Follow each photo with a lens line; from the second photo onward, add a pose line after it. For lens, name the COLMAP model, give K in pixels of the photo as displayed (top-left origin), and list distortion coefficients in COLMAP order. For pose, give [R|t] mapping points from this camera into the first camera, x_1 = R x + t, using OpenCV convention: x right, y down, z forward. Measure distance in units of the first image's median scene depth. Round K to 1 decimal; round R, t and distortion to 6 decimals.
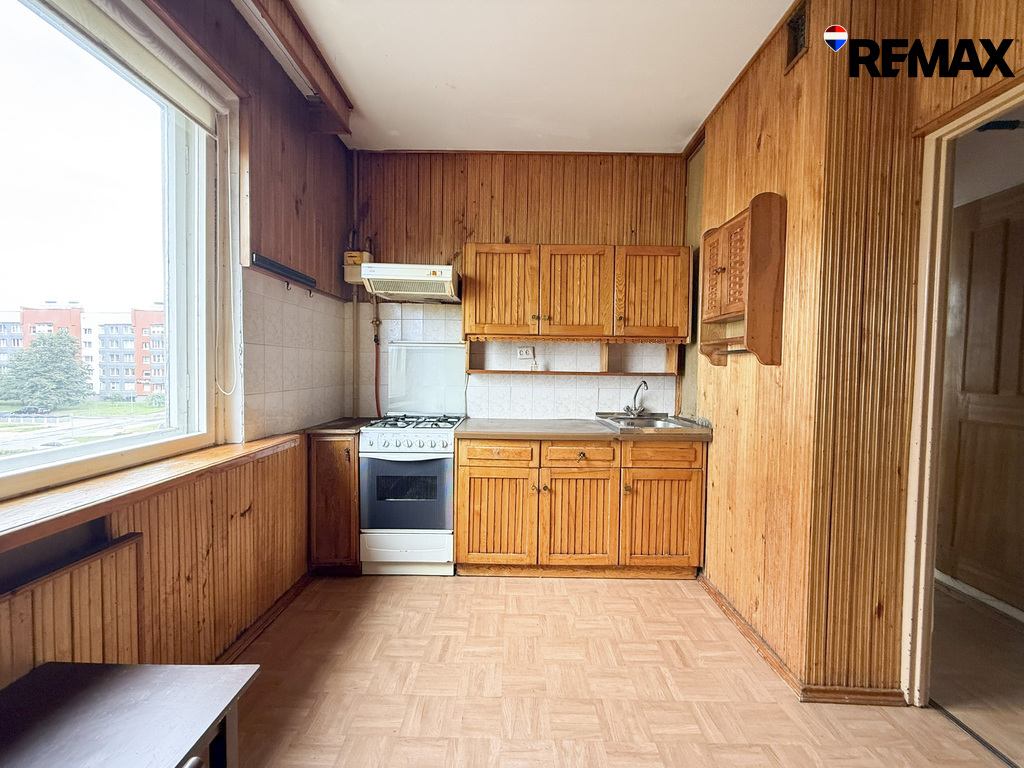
lens RADIAL K [[405.4, 0, 511.4], [0, 405.4, 381.0], [0, 0, 1]] dist [0.003635, -0.001147]
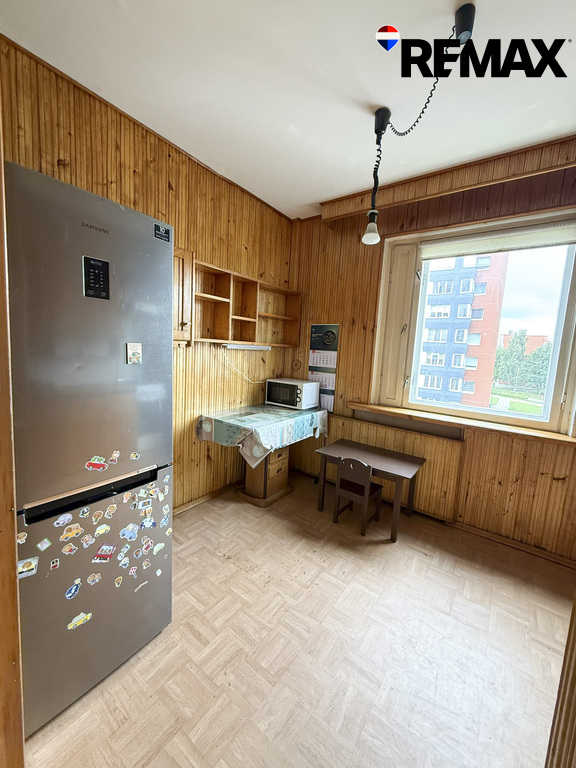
lens RADIAL K [[304.0, 0, 299.2], [0, 304.0, 382.6], [0, 0, 1]] dist [0.003635, -0.001147]
pose [[-0.561958, 0.042126, -0.826092, 0.663883], [-0.096811, 0.988489, 0.116265, -0.064251], [0.821481, 0.145311, -0.551411, 0.600160]]
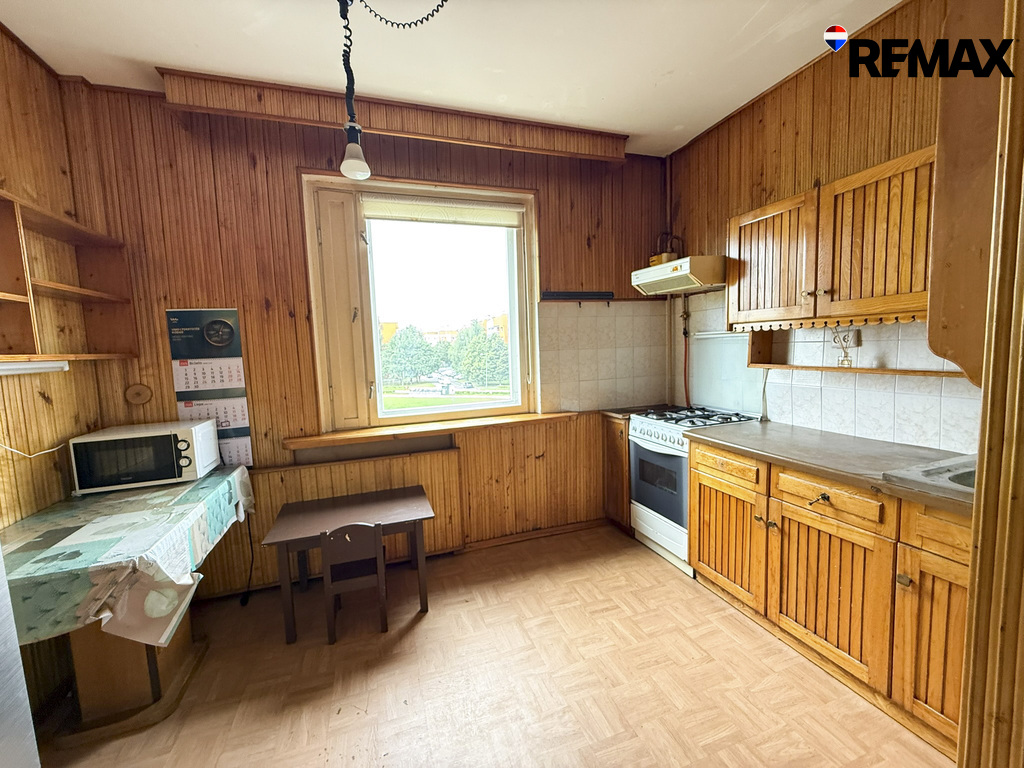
lens RADIAL K [[405.4, 0, 505.5], [0, 405.4, 381.4], [0, 0, 1]] dist [0.003635, -0.001147]
pose [[0.329048, 0.054605, -0.942733, 0.615793], [0.009578, 0.998082, 0.061154, -0.056538], [0.944264, -0.029152, 0.327894, 0.276850]]
